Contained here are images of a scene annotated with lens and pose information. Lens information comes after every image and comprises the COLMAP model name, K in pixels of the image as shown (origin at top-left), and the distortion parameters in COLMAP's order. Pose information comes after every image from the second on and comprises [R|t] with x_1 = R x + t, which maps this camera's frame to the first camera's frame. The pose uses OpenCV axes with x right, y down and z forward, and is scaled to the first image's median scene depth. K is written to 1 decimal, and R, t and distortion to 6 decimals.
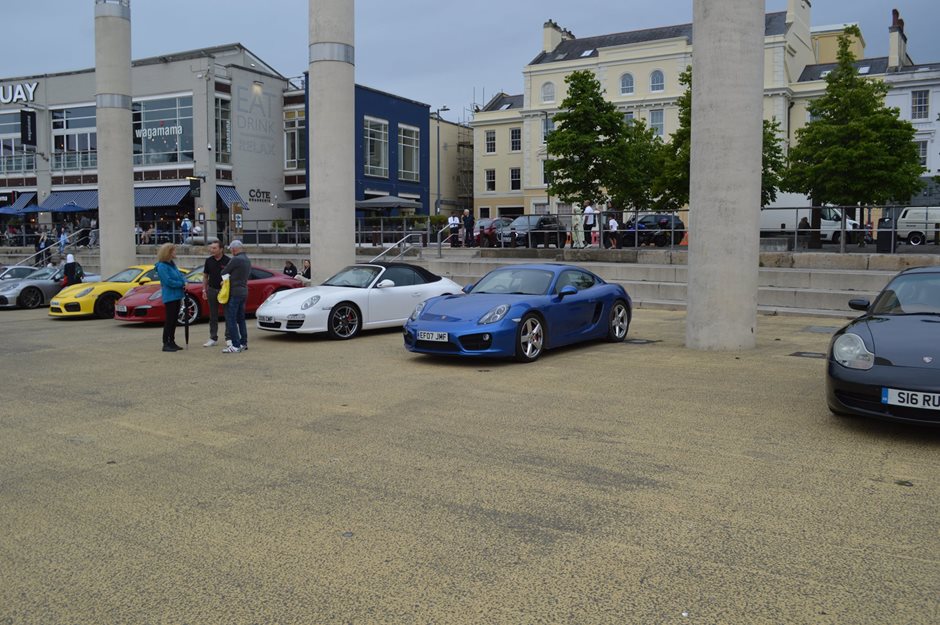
lens RADIAL K [[750.2, 0, 470.0], [0, 750.2, 312.5], [0, 0, 1]] dist [-0.084190, 0.012490]
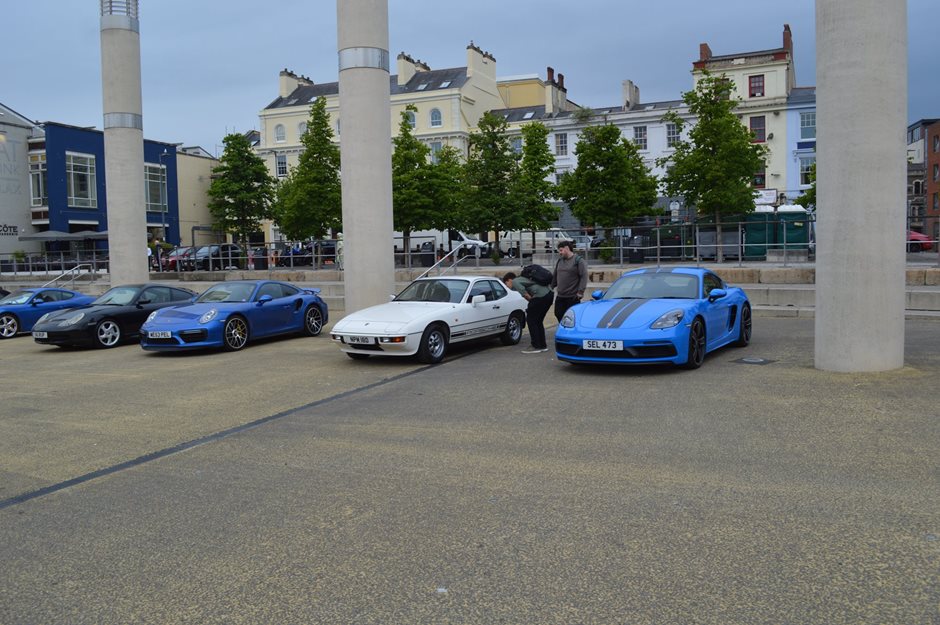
lens RADIAL K [[750.2, 0, 470.0], [0, 750.2, 312.5], [0, 0, 1]] dist [-0.084190, 0.012490]
pose [[0.979488, -0.039419, 0.197610, 0.190091], [0.043059, 0.998972, -0.014156, 0.016345], [-0.196849, 0.022374, 0.980179, -0.232342]]
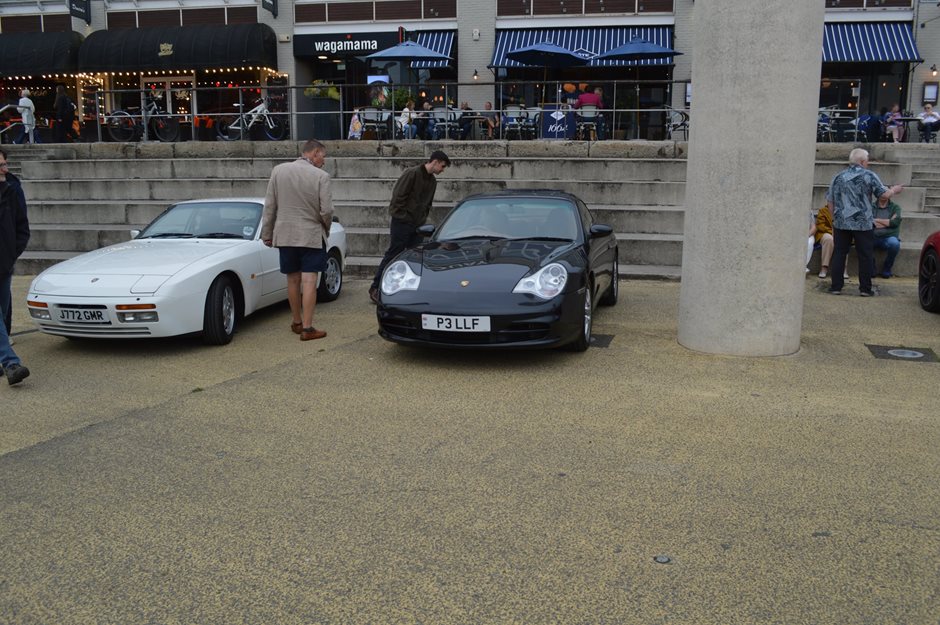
lens RADIAL K [[750.2, 0, 470.0], [0, 750.2, 312.5], [0, 0, 1]] dist [-0.084190, 0.012490]
pose [[0.994834, -0.016010, 0.100250, -0.640368], [0.006310, 0.995329, 0.096333, -0.032211], [-0.101324, -0.095203, 0.990288, 0.514984]]
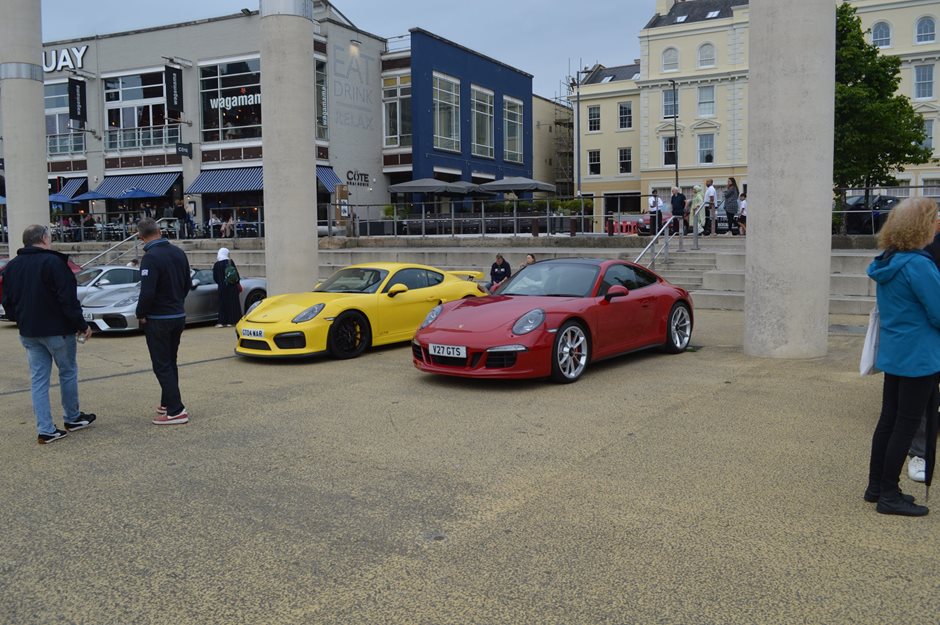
lens RADIAL K [[750.2, 0, 470.0], [0, 750.2, 312.5], [0, 0, 1]] dist [-0.084190, 0.012490]
pose [[0.999876, -0.011340, -0.010880, -0.149340], [0.011413, 0.999913, 0.006648, -0.011269], [0.010804, -0.006772, 0.999919, 0.164650]]
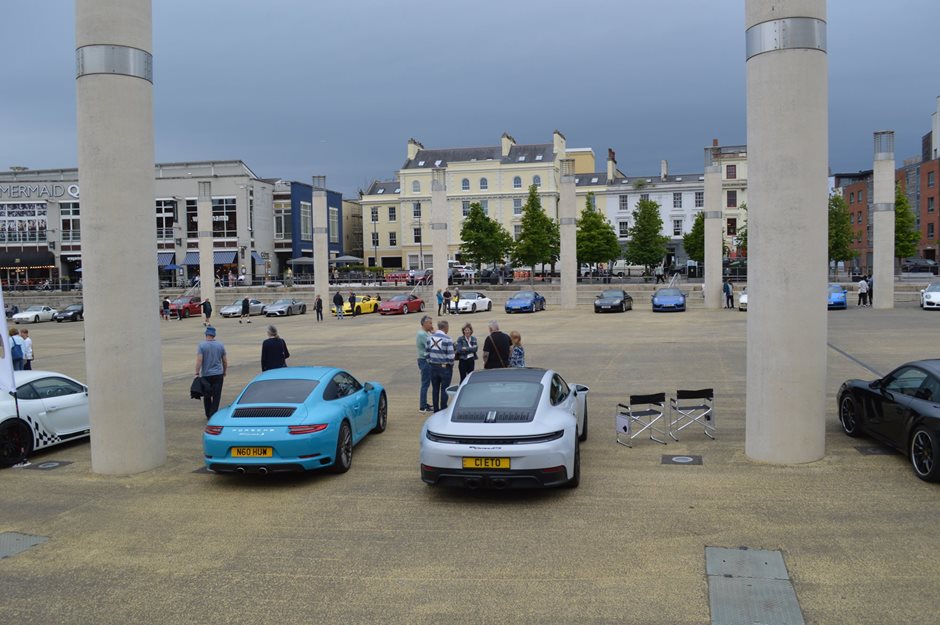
lens RADIAL K [[750.2, 0, 470.0], [0, 750.2, 312.5], [0, 0, 1]] dist [-0.084190, 0.012490]
pose [[0.948600, -0.035807, 0.314446, -0.373992], [0.047690, 0.998406, -0.030176, 0.039581], [-0.312865, 0.043621, 0.948796, -0.698389]]
